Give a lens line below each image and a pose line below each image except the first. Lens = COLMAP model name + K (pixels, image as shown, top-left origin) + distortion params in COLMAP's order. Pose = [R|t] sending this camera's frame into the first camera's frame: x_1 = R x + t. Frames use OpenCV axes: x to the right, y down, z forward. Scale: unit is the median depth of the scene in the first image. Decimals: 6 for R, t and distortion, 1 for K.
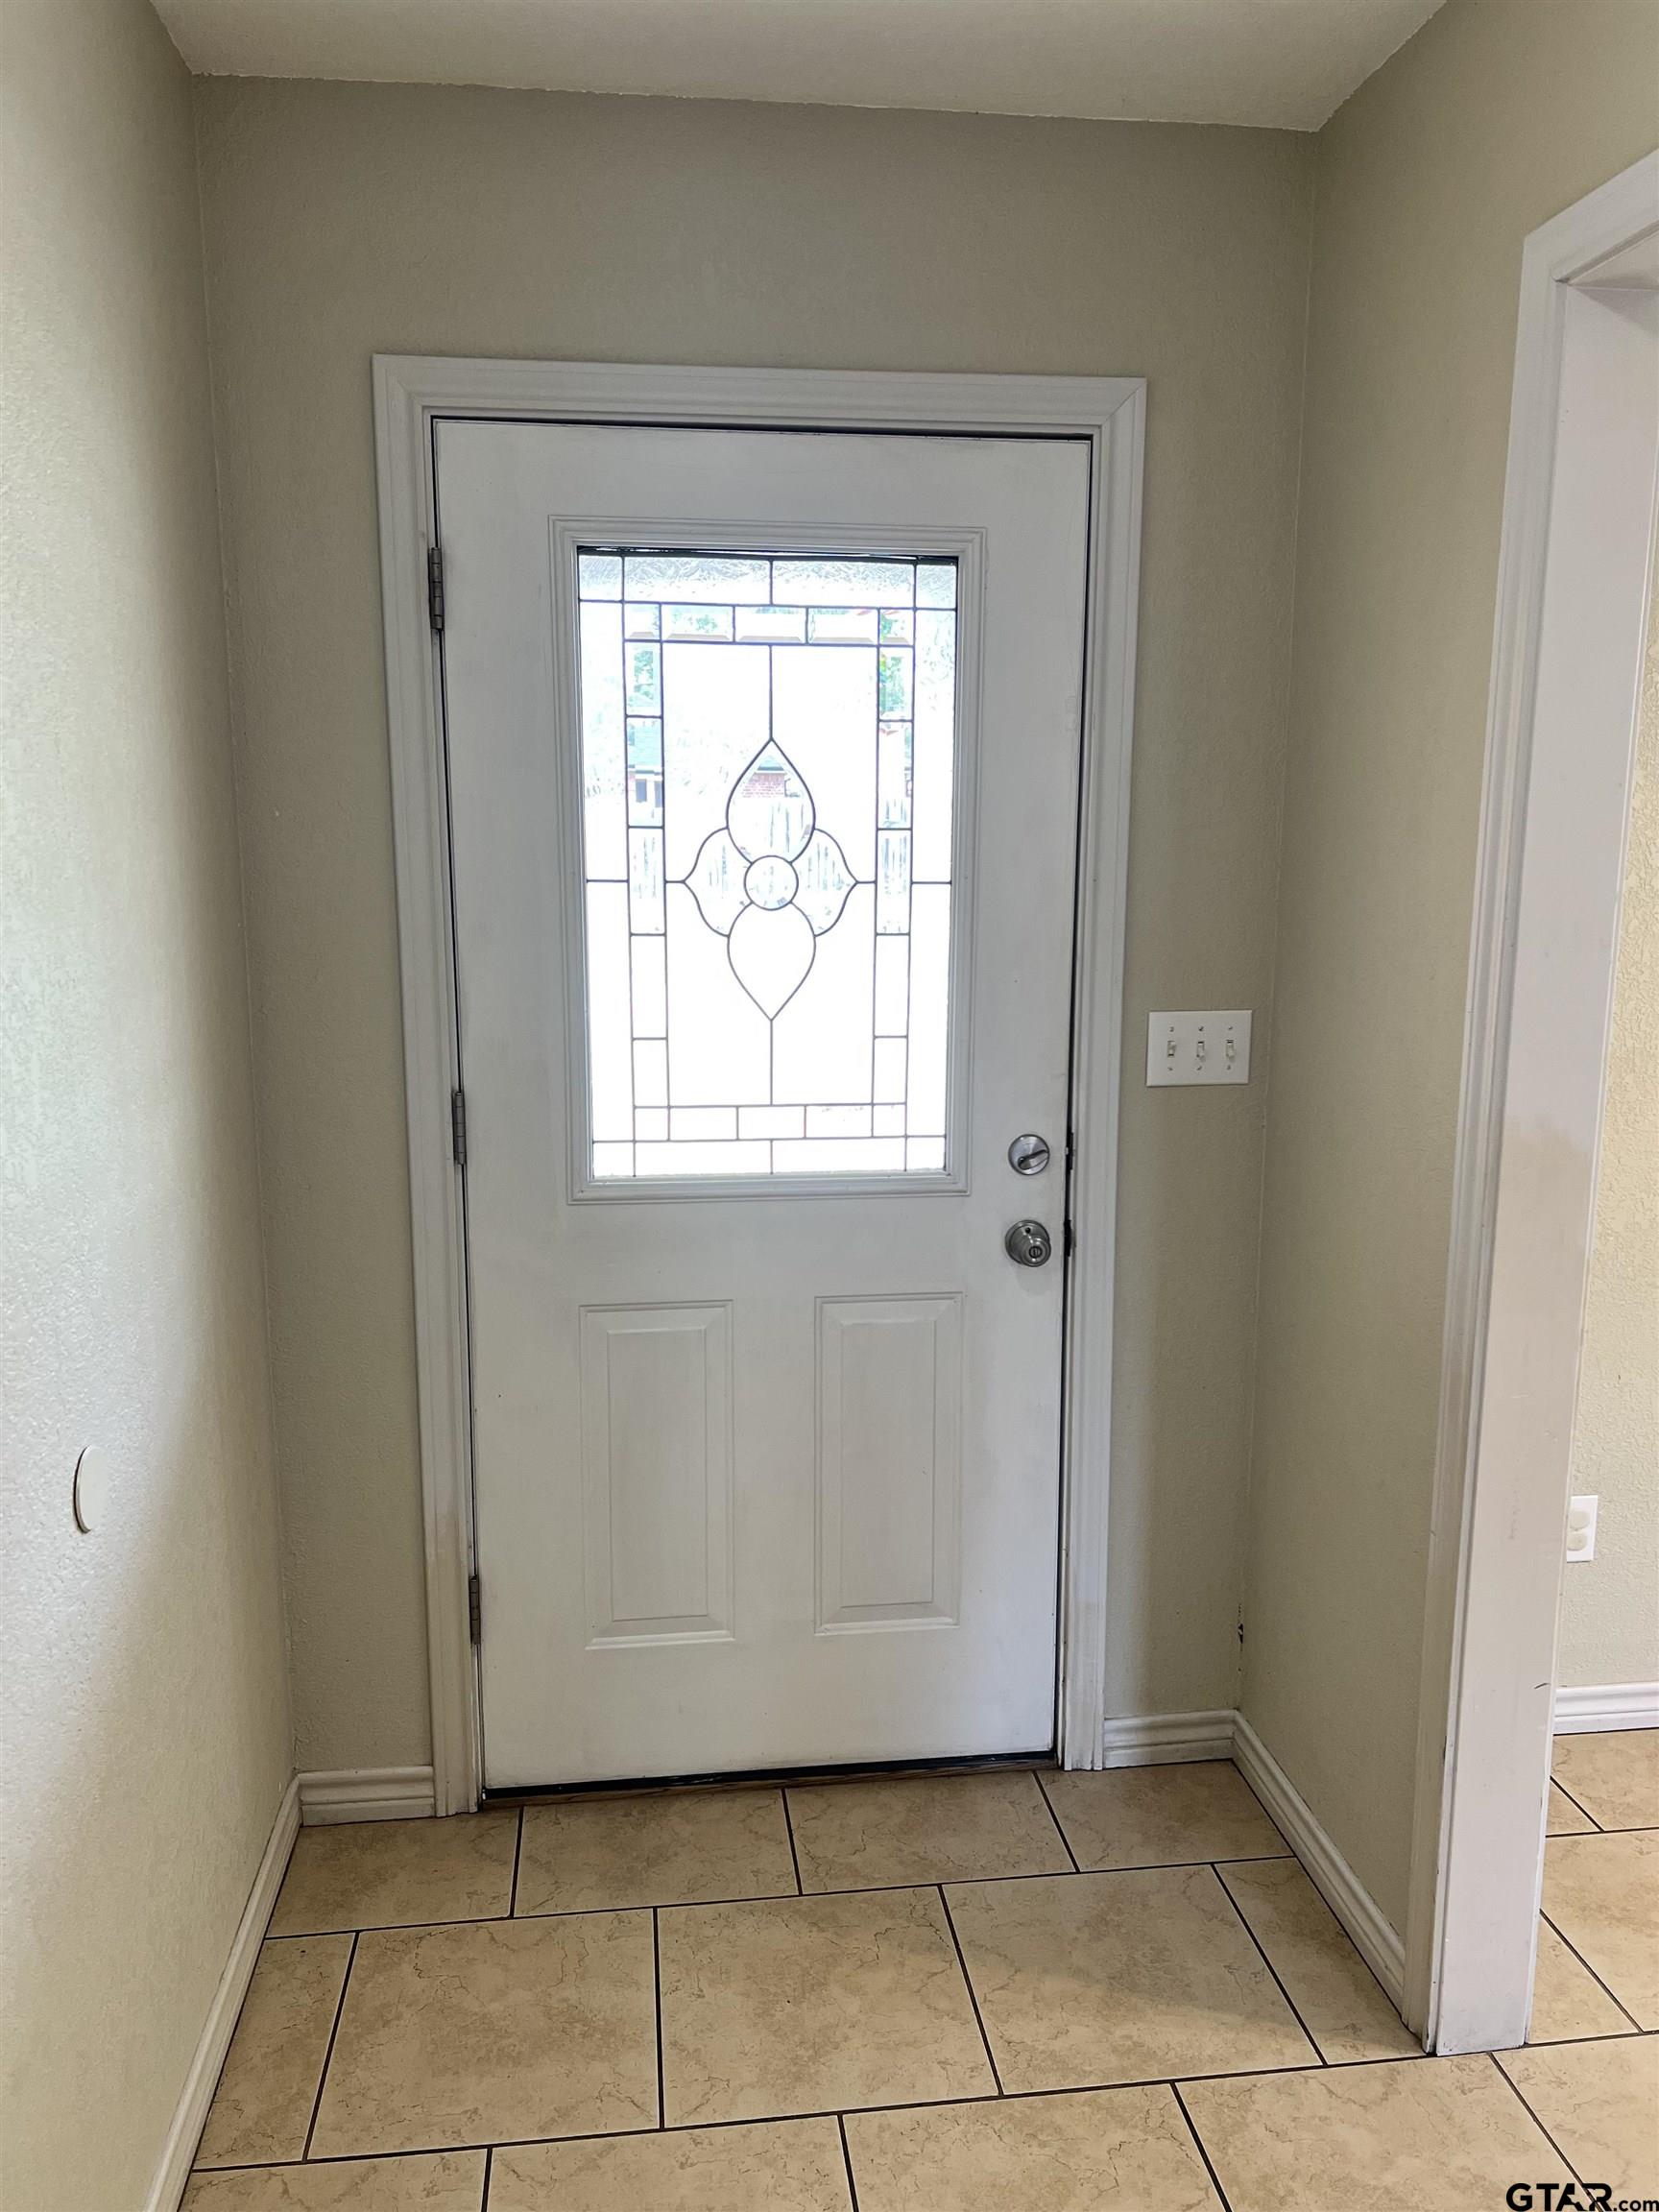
lens RADIAL K [[1661.3, 0, 813.8], [0, 1661.3, 1111.0], [0, 0, 1]] dist [0.042415, -0.053958]
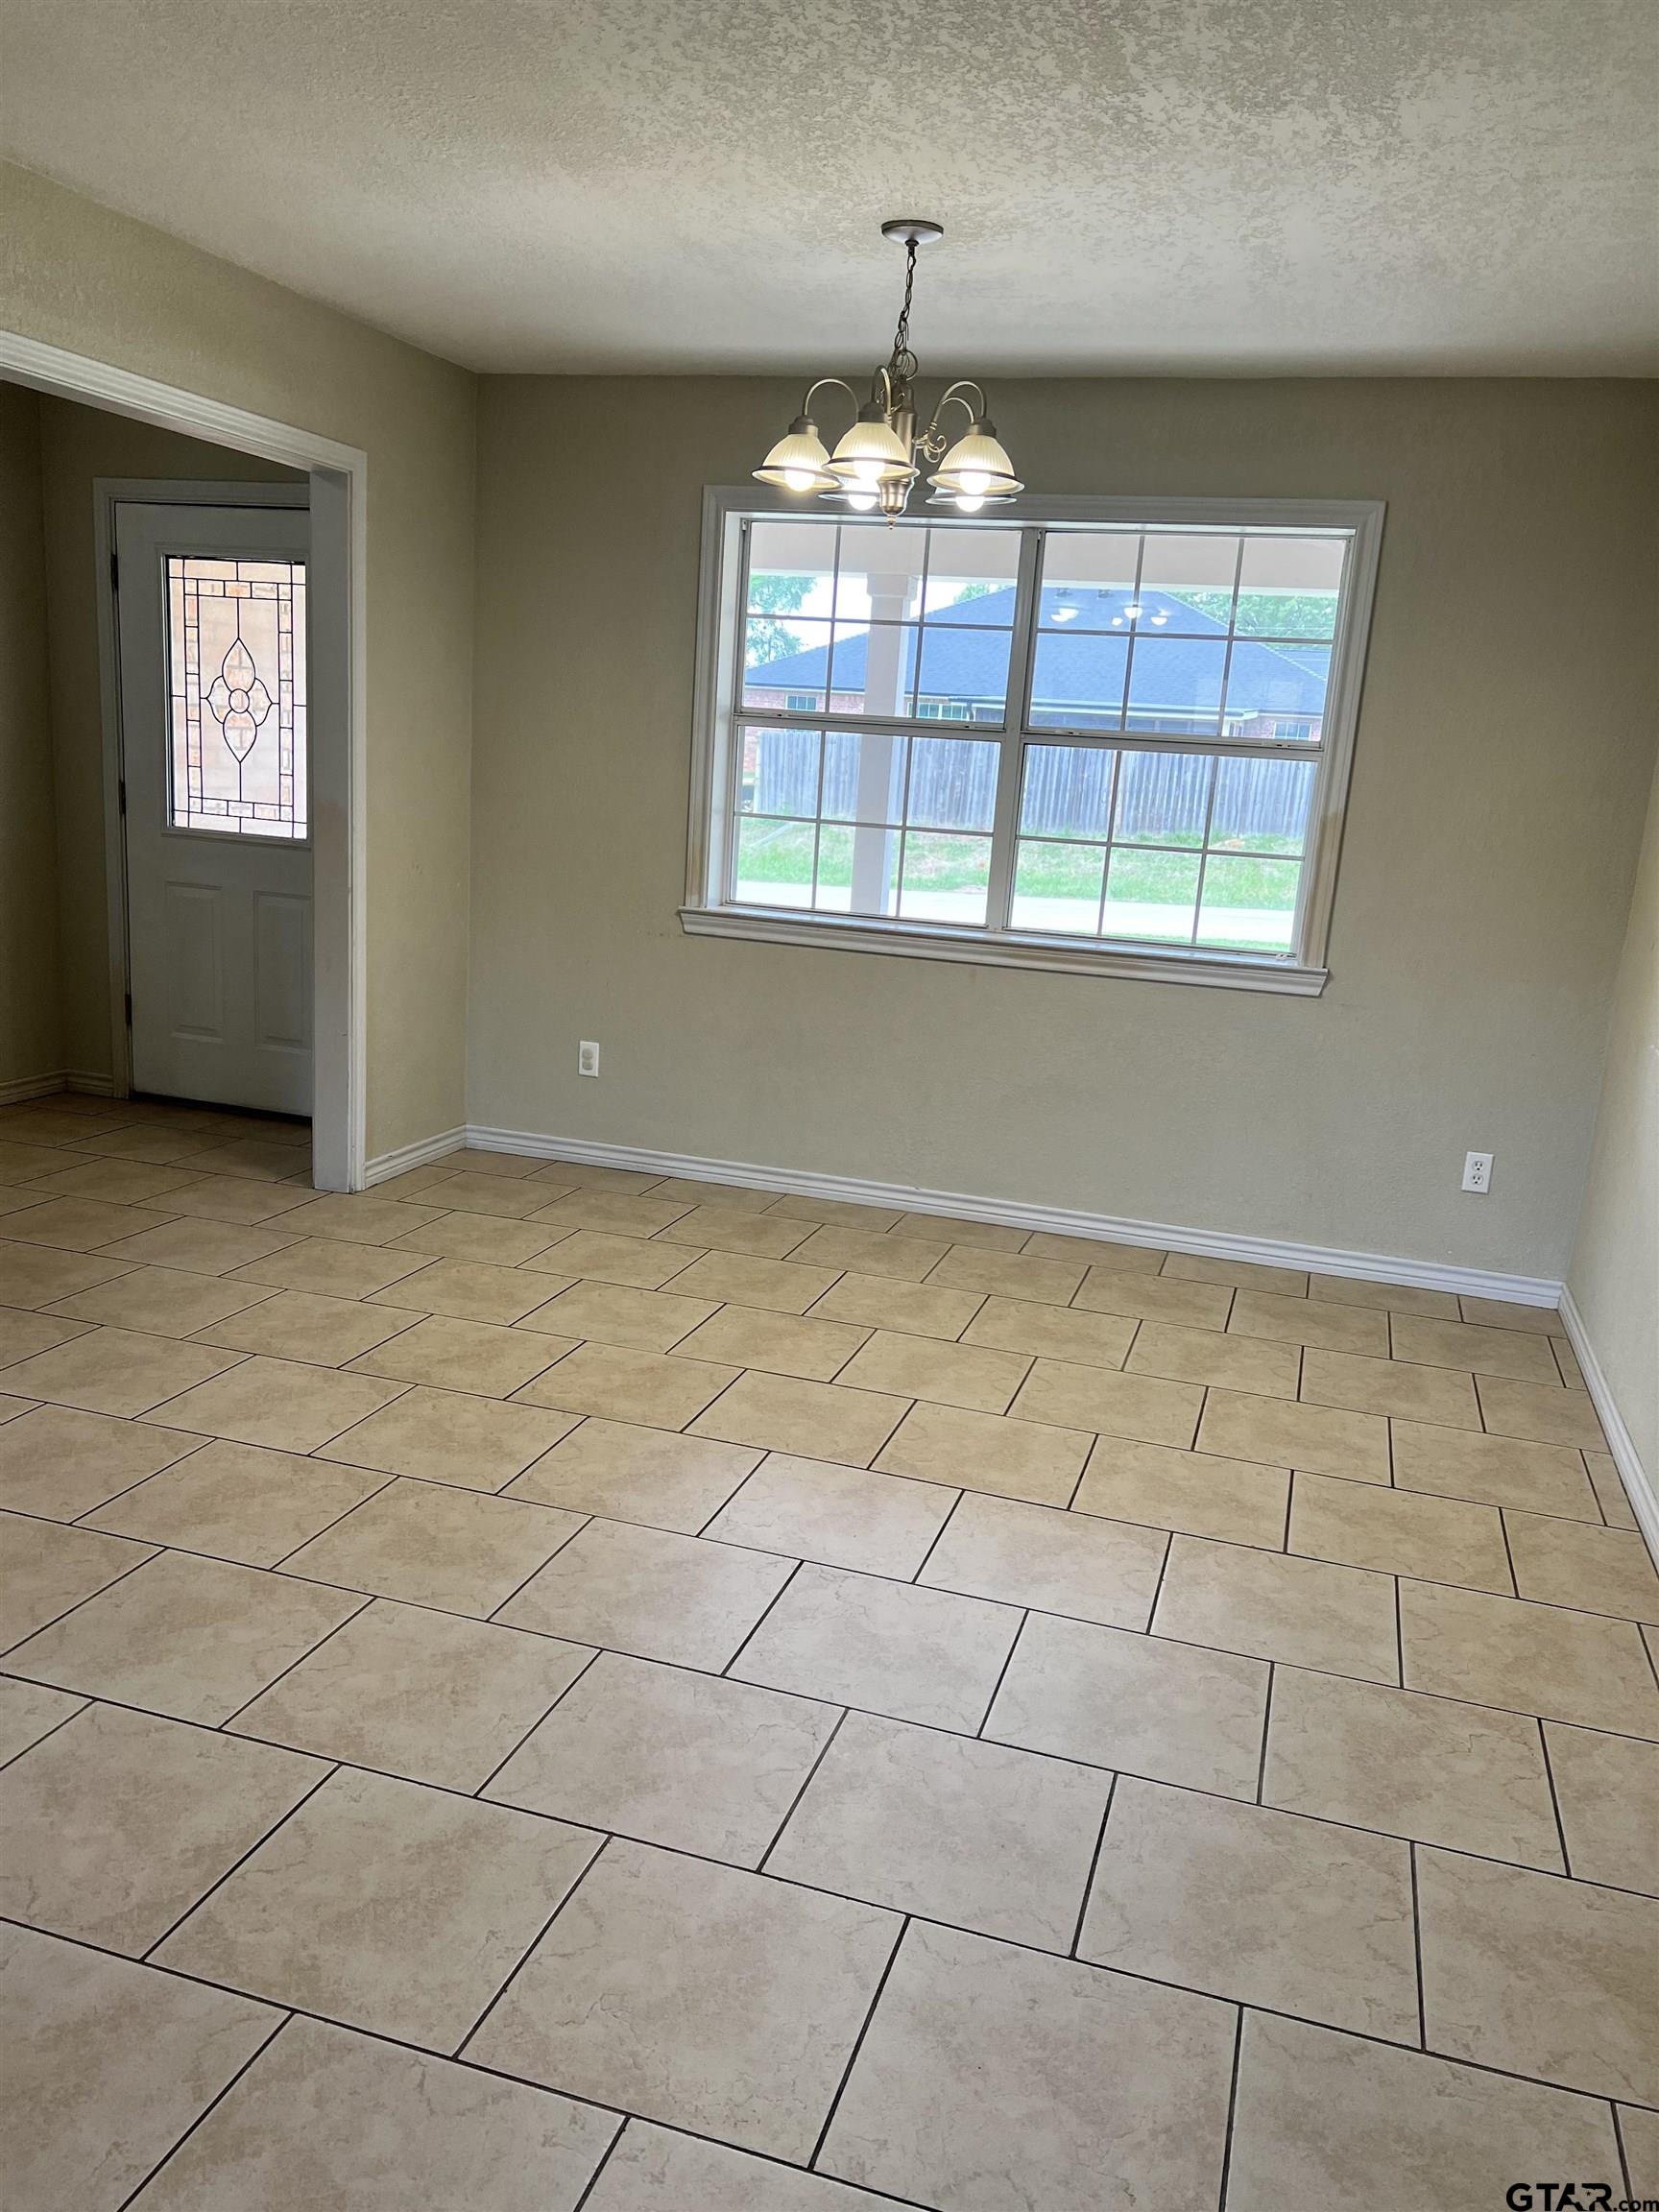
lens RADIAL K [[1661.3, 0, 813.8], [0, 1661.3, 1111.0], [0, 0, 1]] dist [0.042415, -0.053958]
pose [[0.908181, 0.149079, -0.391131, 1.640485], [-0.130641, 0.988701, 0.073502, 0.144382], [0.397669, -0.015655, 0.917395, -0.786213]]
